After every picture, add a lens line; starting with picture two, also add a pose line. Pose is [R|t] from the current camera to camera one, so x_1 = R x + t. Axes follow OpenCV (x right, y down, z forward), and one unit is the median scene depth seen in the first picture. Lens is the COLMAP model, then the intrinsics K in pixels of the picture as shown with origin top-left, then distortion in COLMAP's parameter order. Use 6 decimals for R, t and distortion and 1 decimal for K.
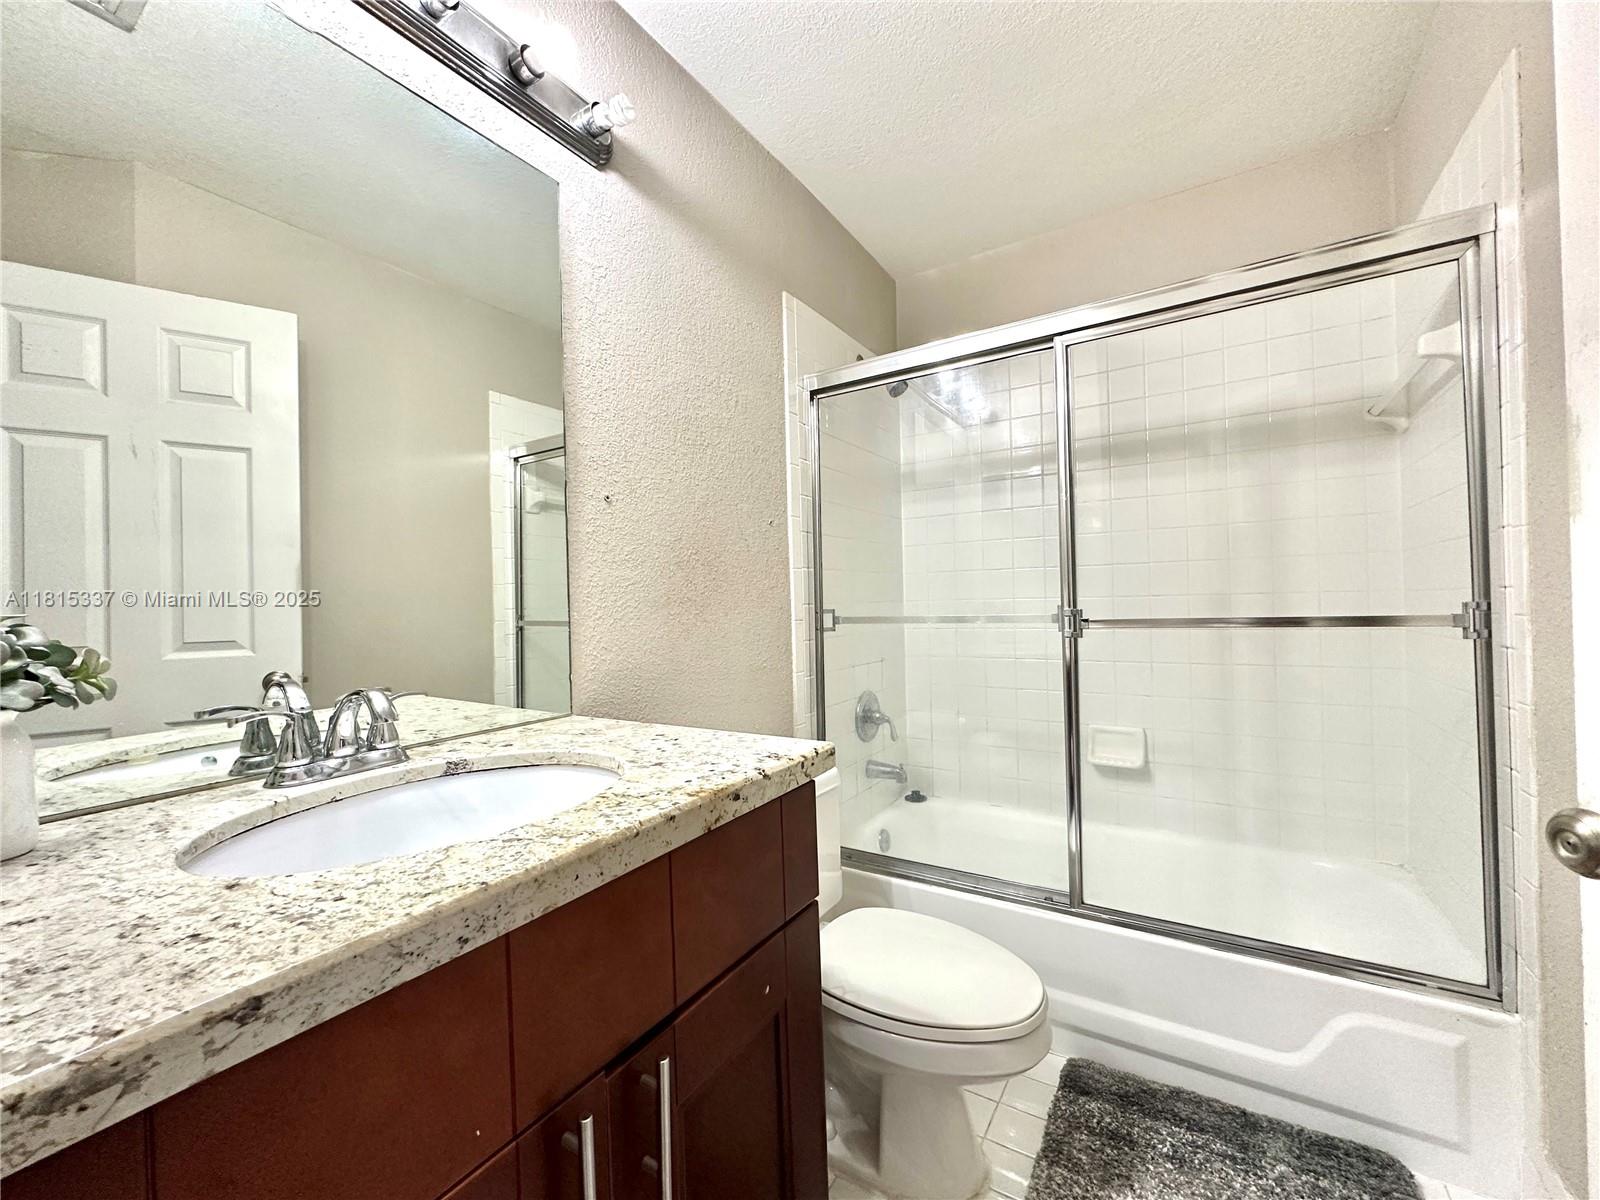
lens RADIAL K [[639.2, 0, 801.5], [0, 639.2, 600.1], [0, 0, 1]] dist [-0.004363, 0.000988]
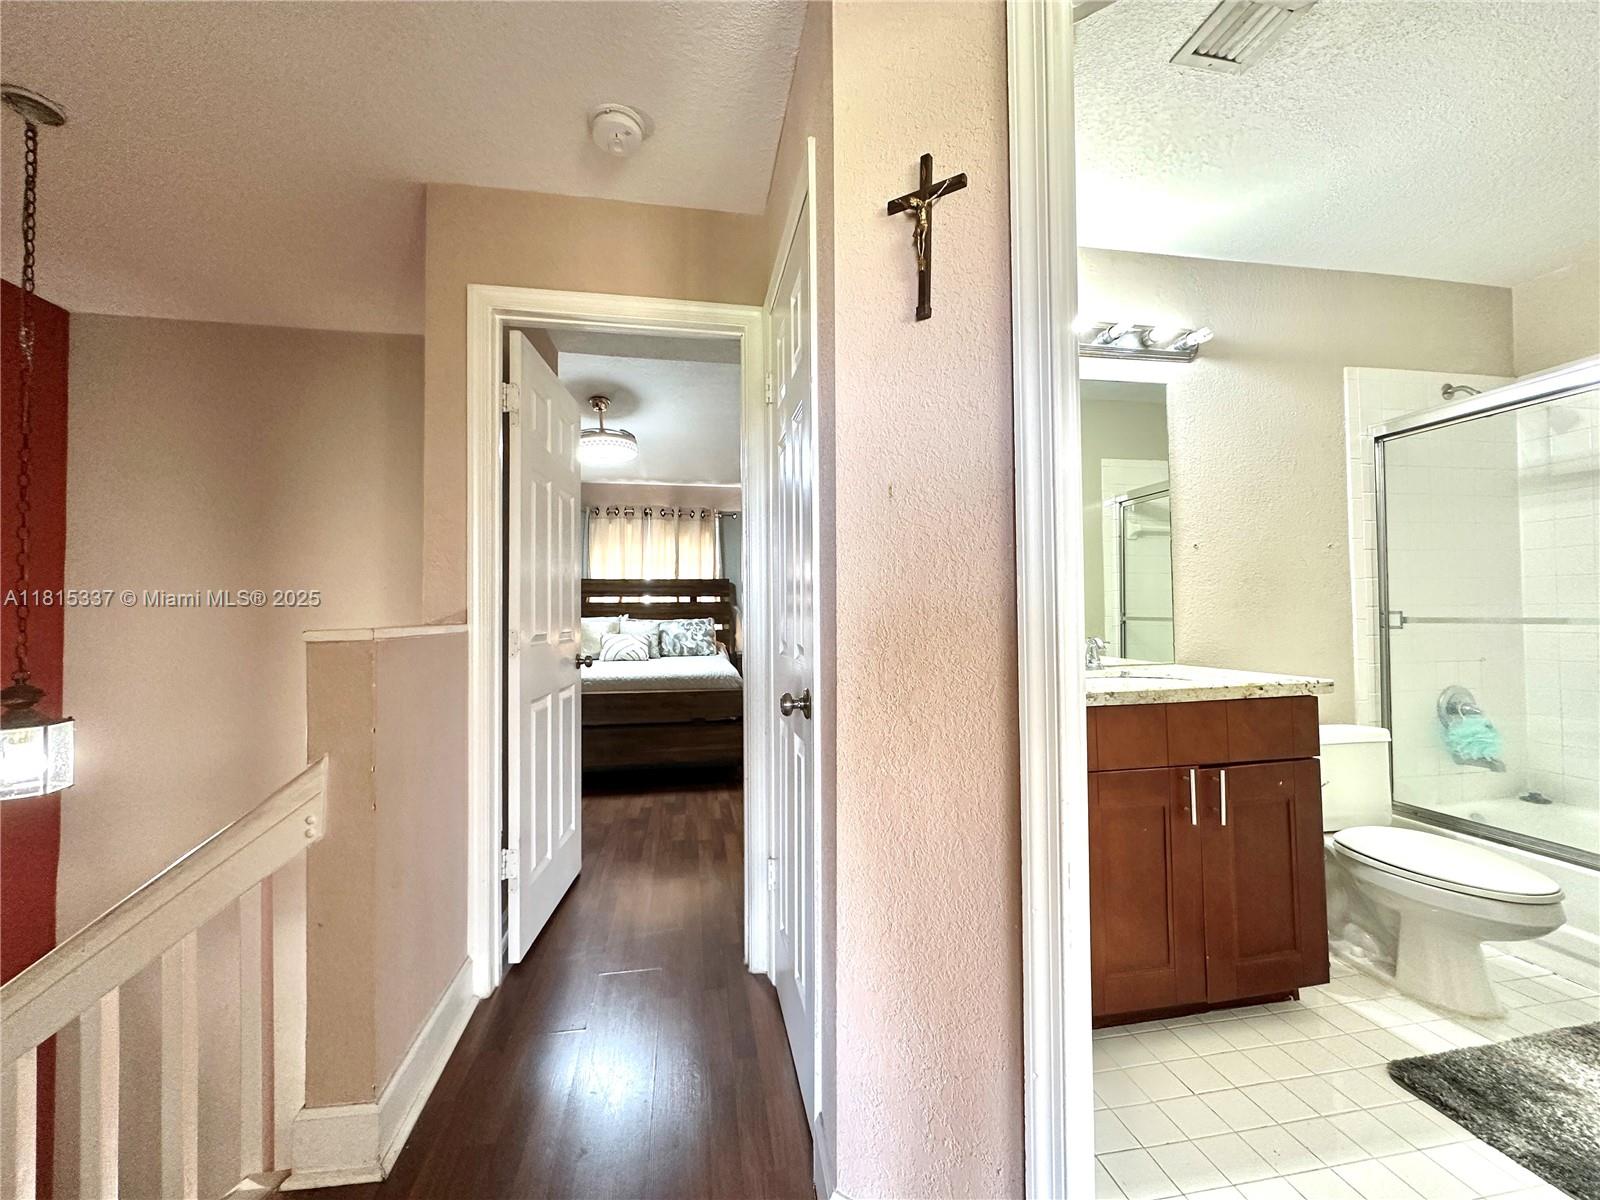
lens RADIAL K [[639.2, 0, 802.4], [0, 639.2, 595.7], [0, 0, 1]] dist [-0.004363, 0.000988]
pose [[0.670214, -0.002679, -0.742163, 0.188950], [-0.002731, 0.999978, -0.006076, -0.004632], [0.742163, 0.006099, 0.670192, -0.675240]]
